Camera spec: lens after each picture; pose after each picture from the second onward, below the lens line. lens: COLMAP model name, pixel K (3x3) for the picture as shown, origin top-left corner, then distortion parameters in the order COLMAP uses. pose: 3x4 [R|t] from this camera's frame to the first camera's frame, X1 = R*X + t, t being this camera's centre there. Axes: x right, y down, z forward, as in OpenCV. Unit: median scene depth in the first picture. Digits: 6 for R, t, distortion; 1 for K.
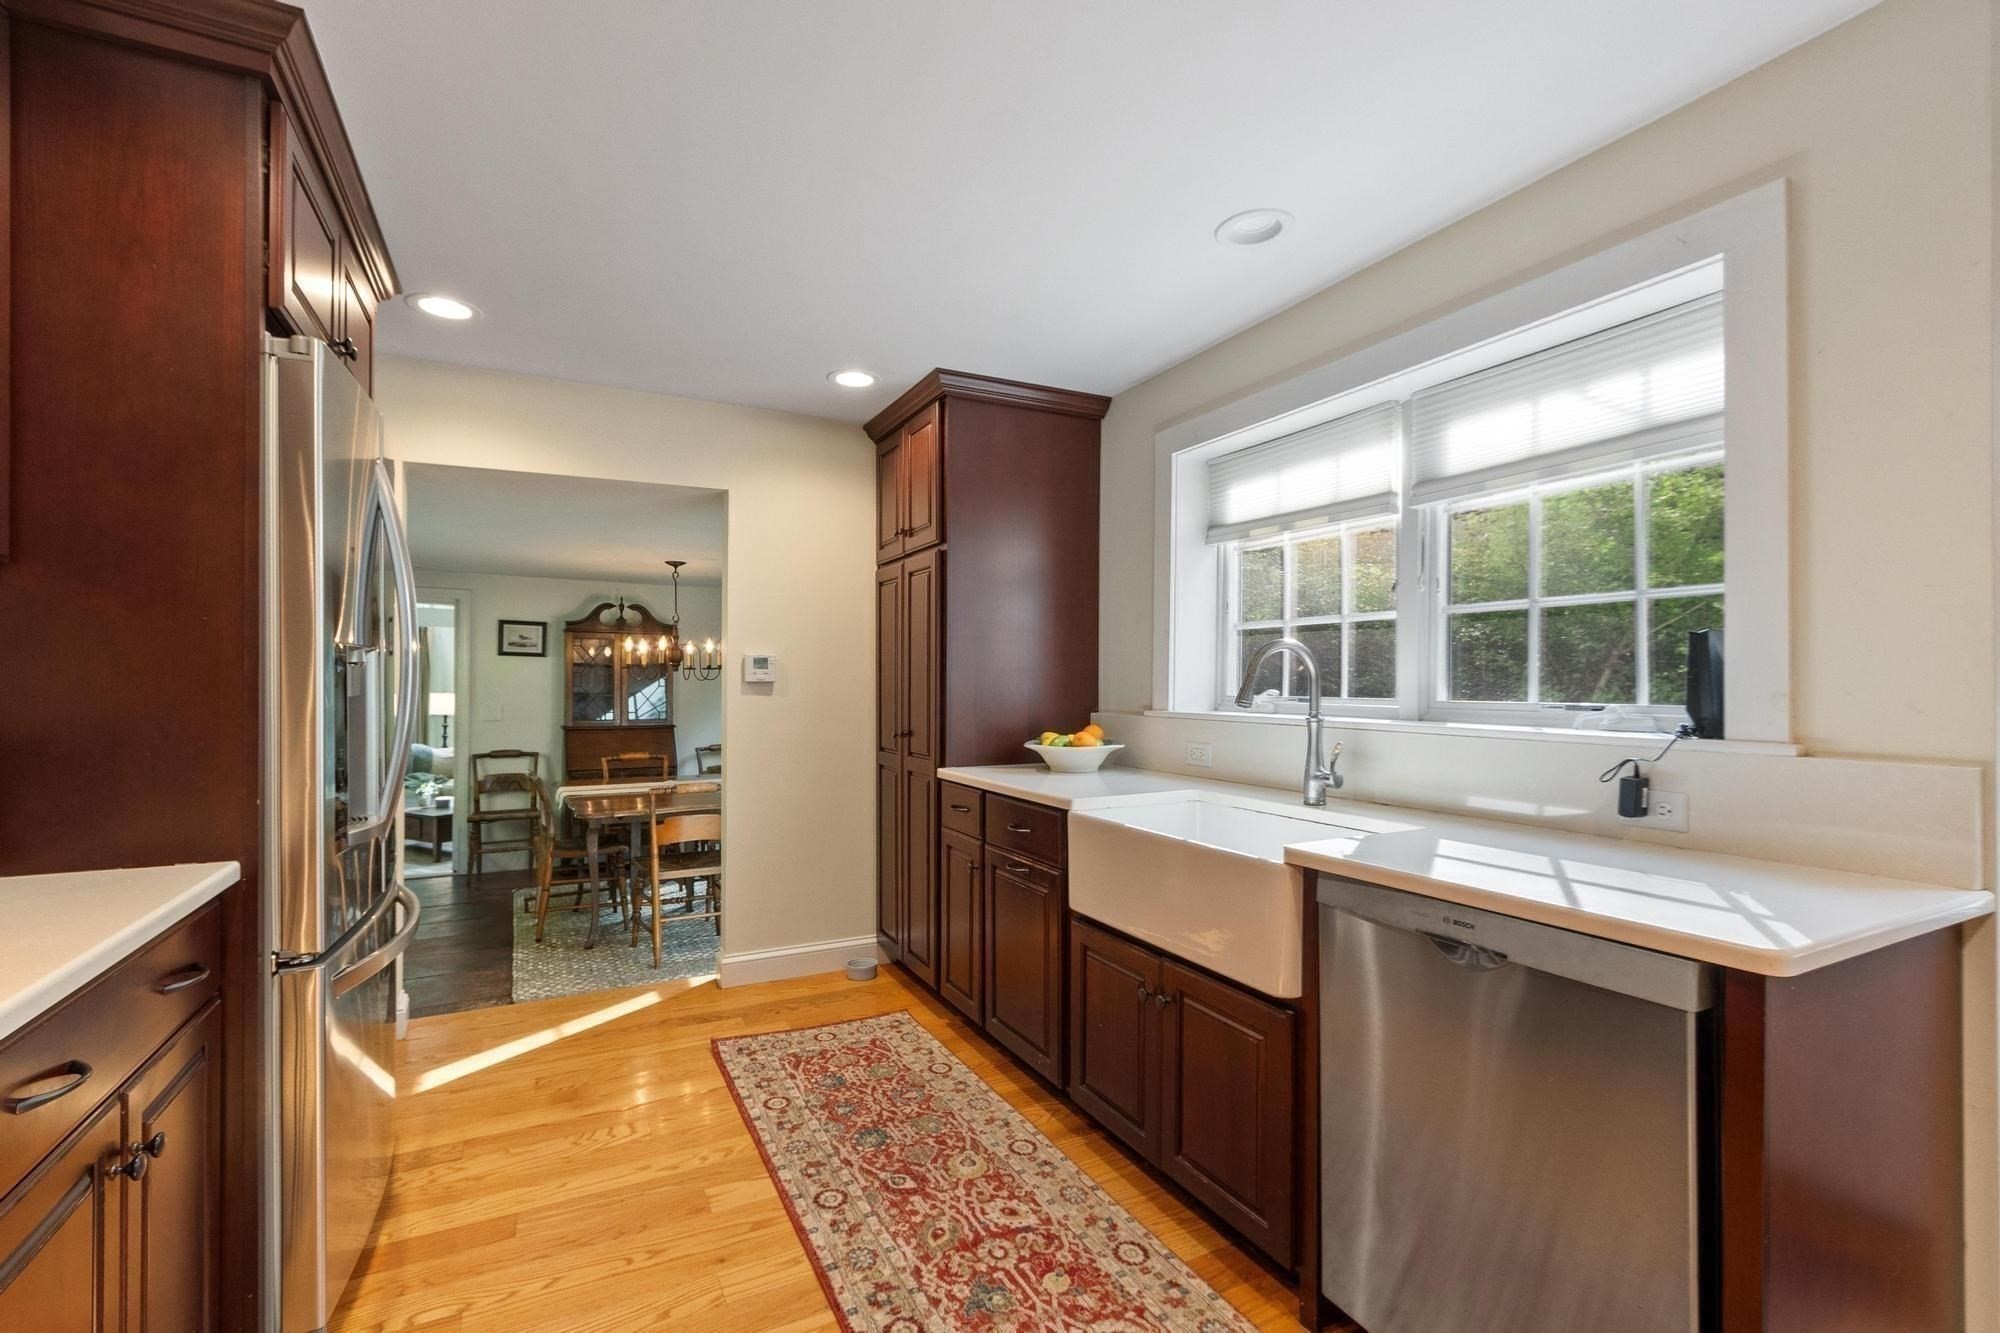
lens RADIAL K [[877.1, 0, 988.7], [0, 877.1, 676.9], [0, 0, 1]] dist [-0.001087, 0.000936]
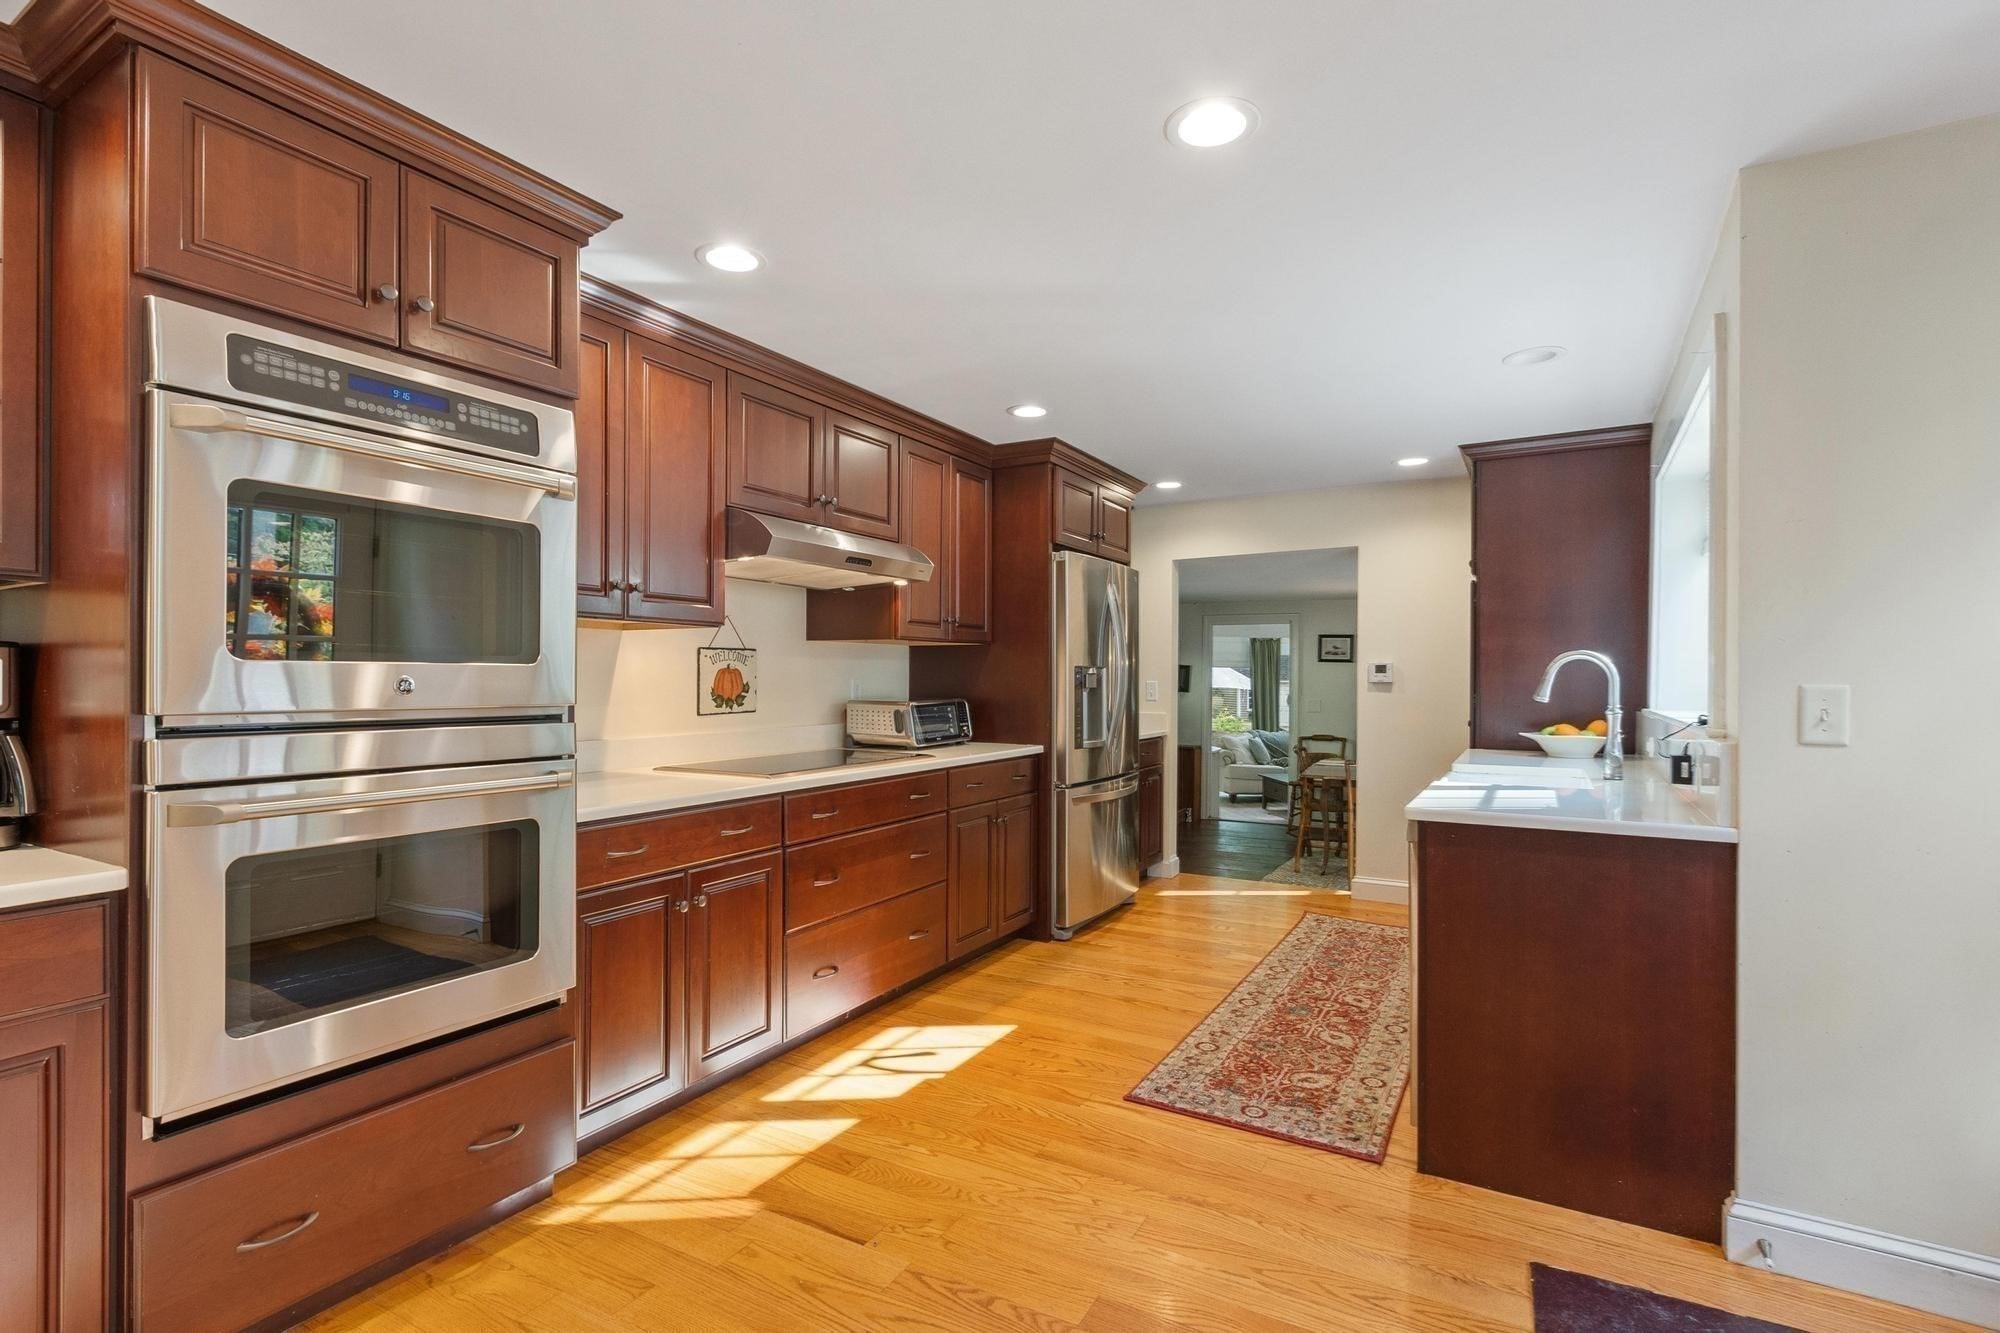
lens RADIAL K [[930.2, 0, 988.1], [0, 930.2, 673.2], [0, 0, 1]] dist [0.003125, -0.001080]
pose [[0.542541, -0.006251, -0.840006, 0.810341], [0.002868, 0.999980, -0.005589, -0.003754], [0.840024, 0.000623, 0.542549, -0.396403]]
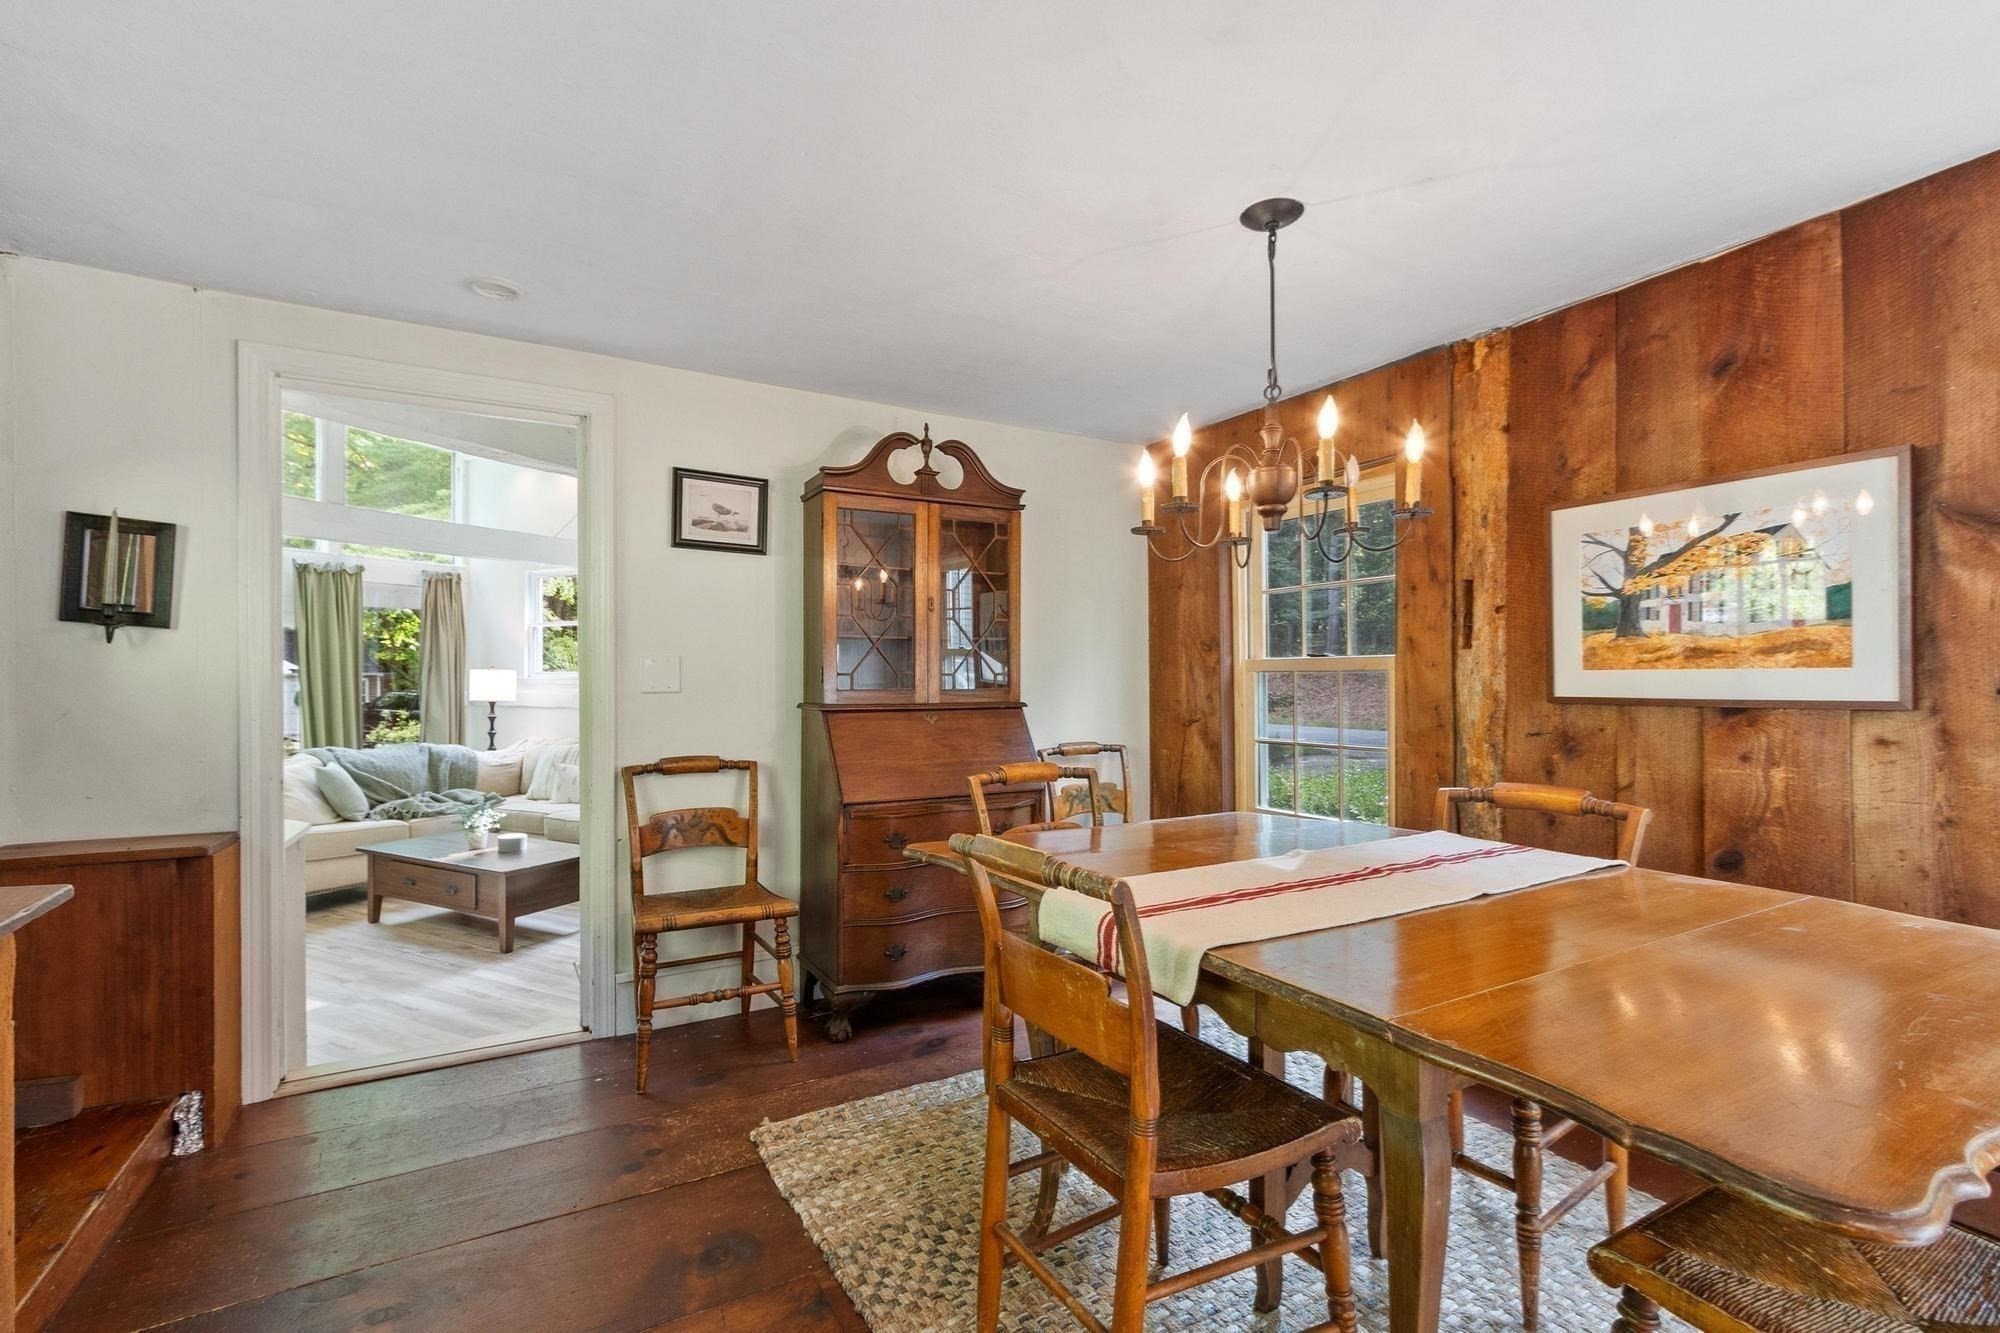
lens RADIAL K [[877.1, 0, 972.7], [0, 877.1, 688.8], [0, 0, 1]] dist [-0.001087, 0.000936]
pose [[0.999903, -0.006161, -0.012483, -0.957753], [0.006356, 0.999857, 0.015673, 0.101397], [0.012384, -0.015751, 0.999799, 1.317417]]
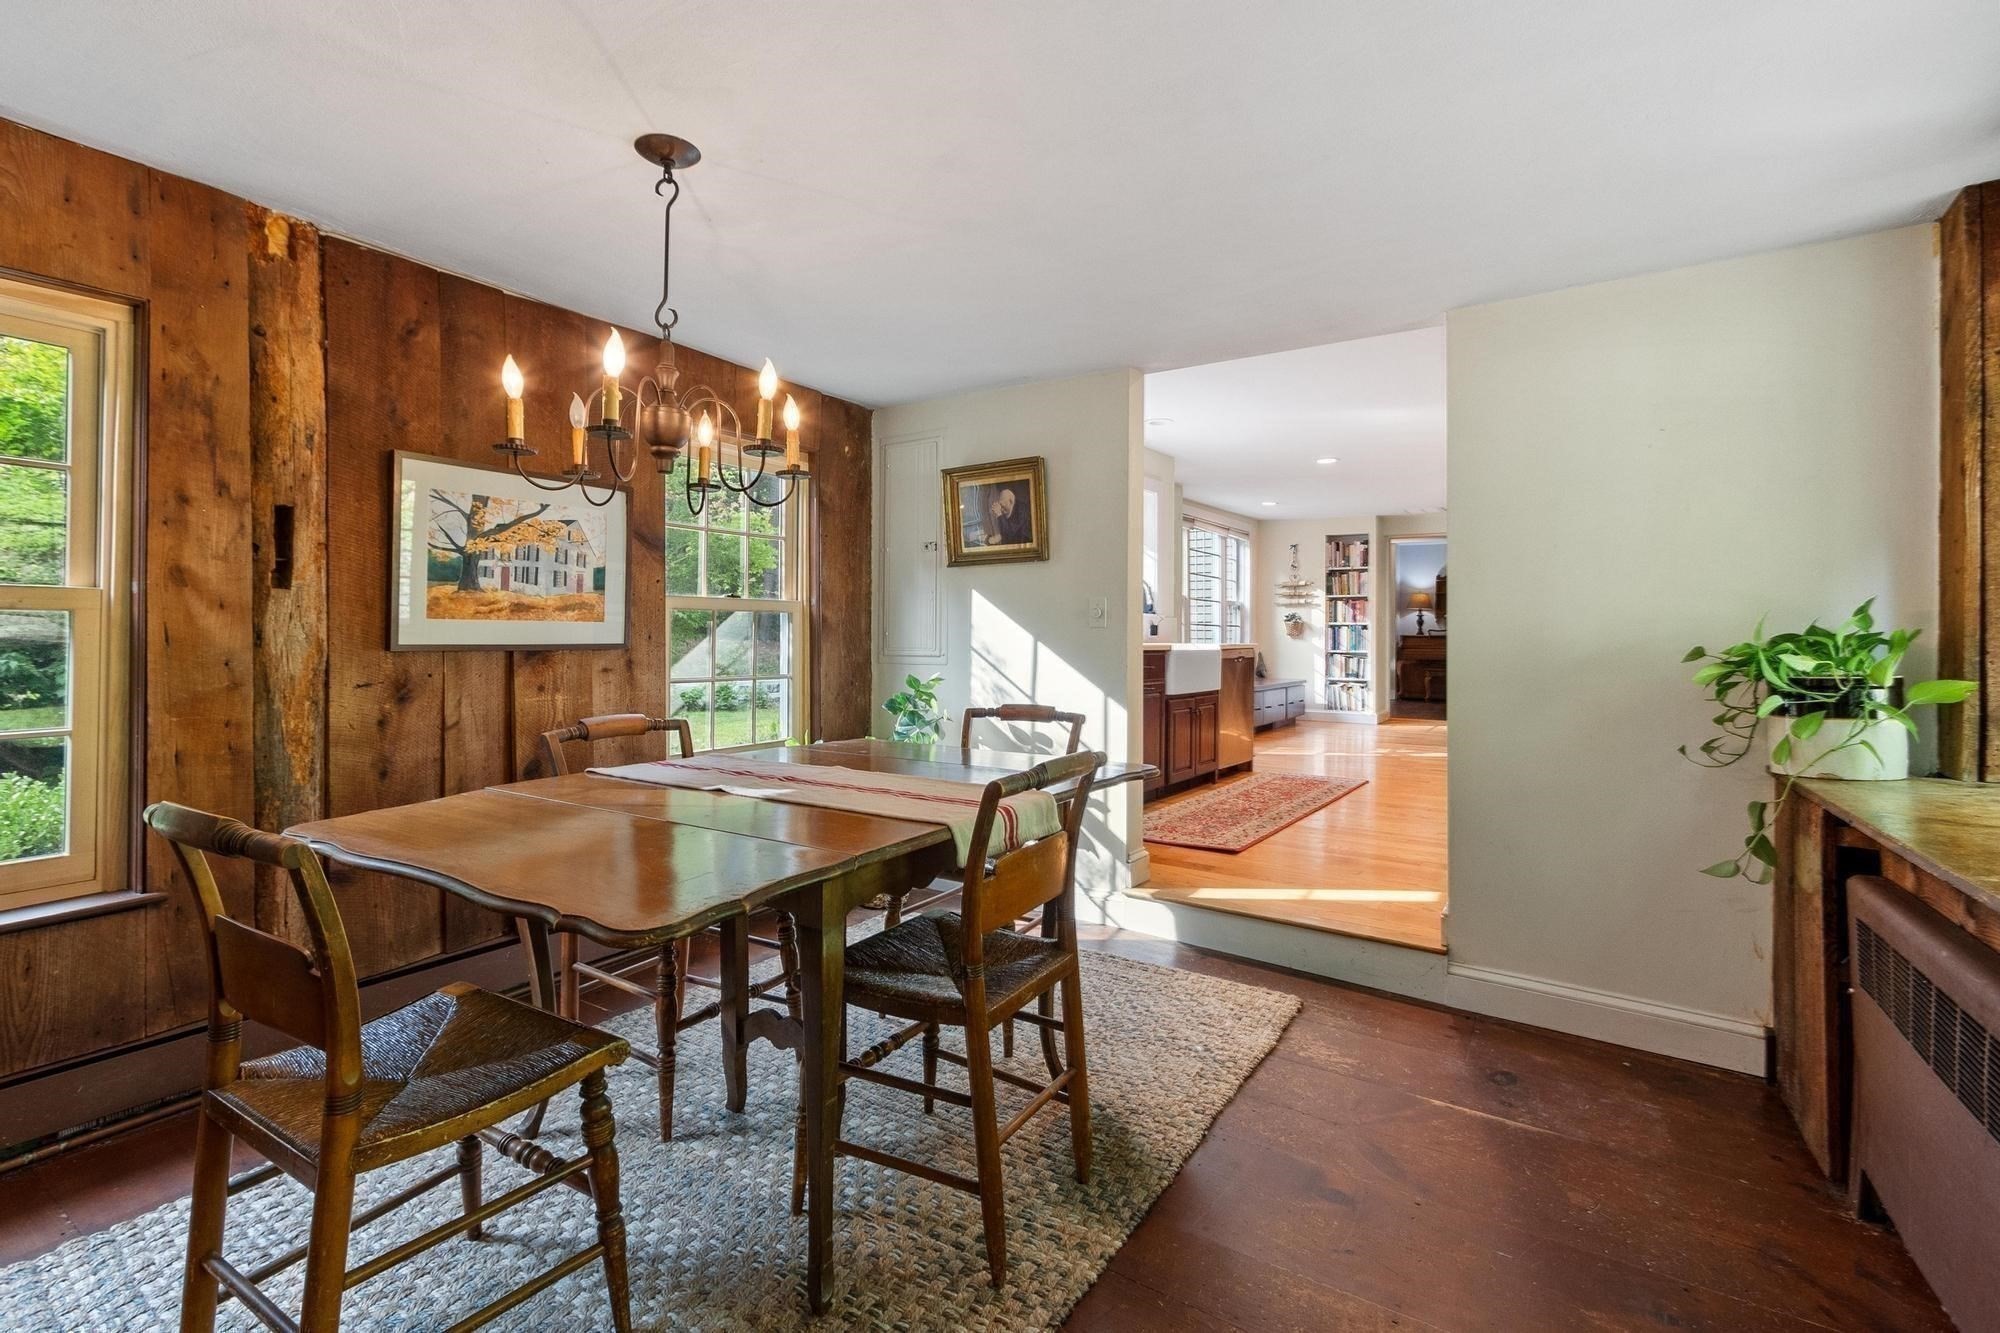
lens RADIAL K [[877.1, 0, 995.9], [0, 877.1, 639.2], [0, 0, 1]] dist [-0.001087, 0.000936]
pose [[-0.470949, -0.013918, 0.882051, -1.530210], [-0.015533, 0.999851, 0.007483, 0.106151], [-0.882024, -0.010176, -0.471095, 2.252518]]
